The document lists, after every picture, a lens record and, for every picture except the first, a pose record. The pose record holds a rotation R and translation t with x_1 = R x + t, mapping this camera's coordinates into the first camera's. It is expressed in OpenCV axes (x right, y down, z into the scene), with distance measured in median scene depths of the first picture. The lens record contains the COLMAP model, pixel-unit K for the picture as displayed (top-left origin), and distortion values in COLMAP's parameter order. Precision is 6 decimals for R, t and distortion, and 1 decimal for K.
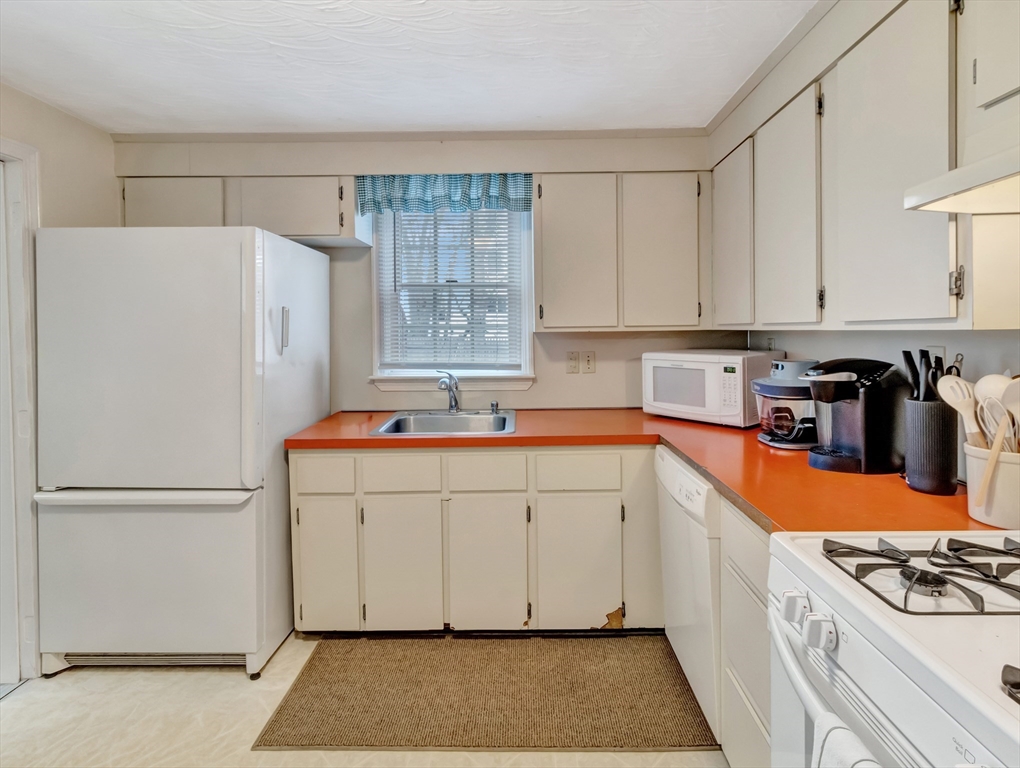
lens RADIAL K [[545.8, 0, 534.5], [0, 545.8, 338.6], [0, 0, 1]] dist [0.008124, 0.000426]
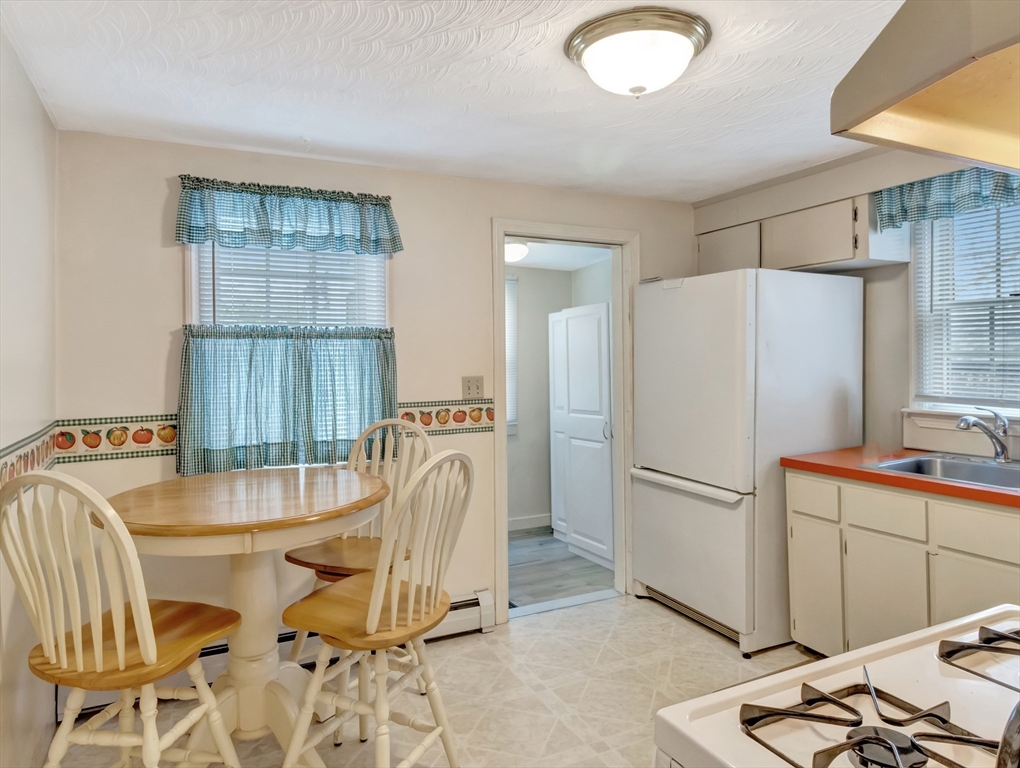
lens RADIAL K [[671.0, 0, 525.0], [0, 671.0, 358.2], [0, 0, 1]] dist [0.000993, -0.002875]
pose [[0.455442, 0.005733, -0.890247, 0.437862], [-0.011053, 0.999939, 0.000784, -0.007590], [0.890197, 0.009483, 0.455477, -0.054693]]
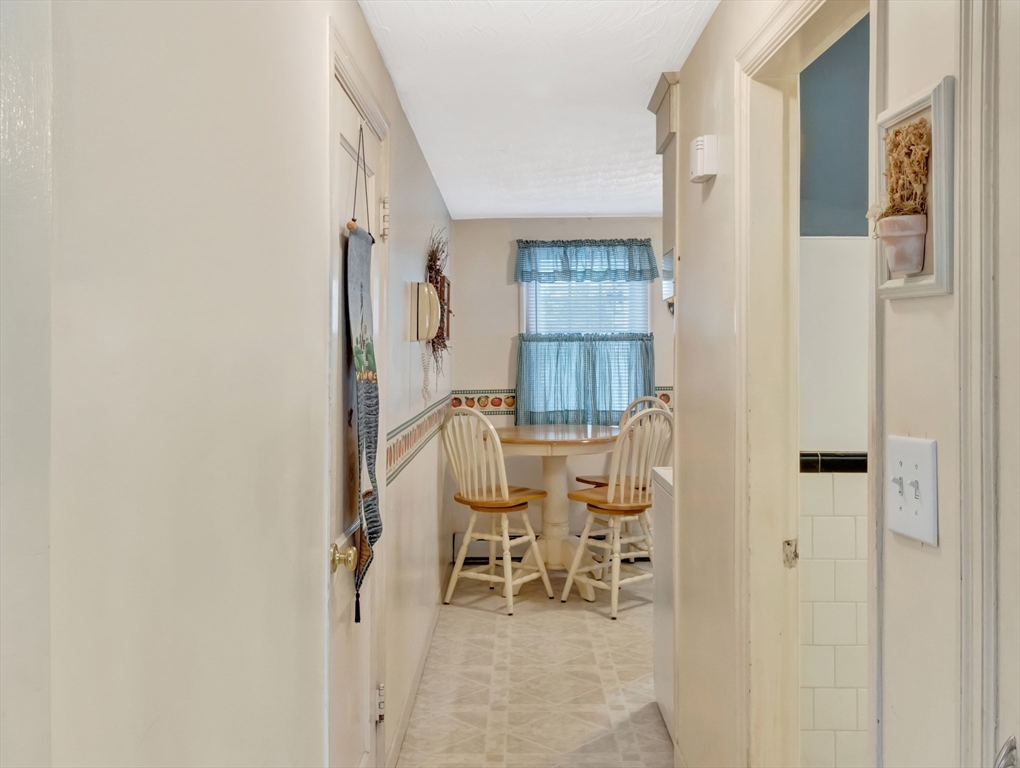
lens RADIAL K [[953.4, 0, 511.0], [0, 953.4, 380.5], [0, 0, 1]] dist [0.012888, 0.000000]
pose [[0.005192, 0.040596, -0.999162, 1.367340], [-0.009709, 0.999131, 0.040544, -0.026230], [0.999939, 0.009491, 0.005581, -0.077347]]
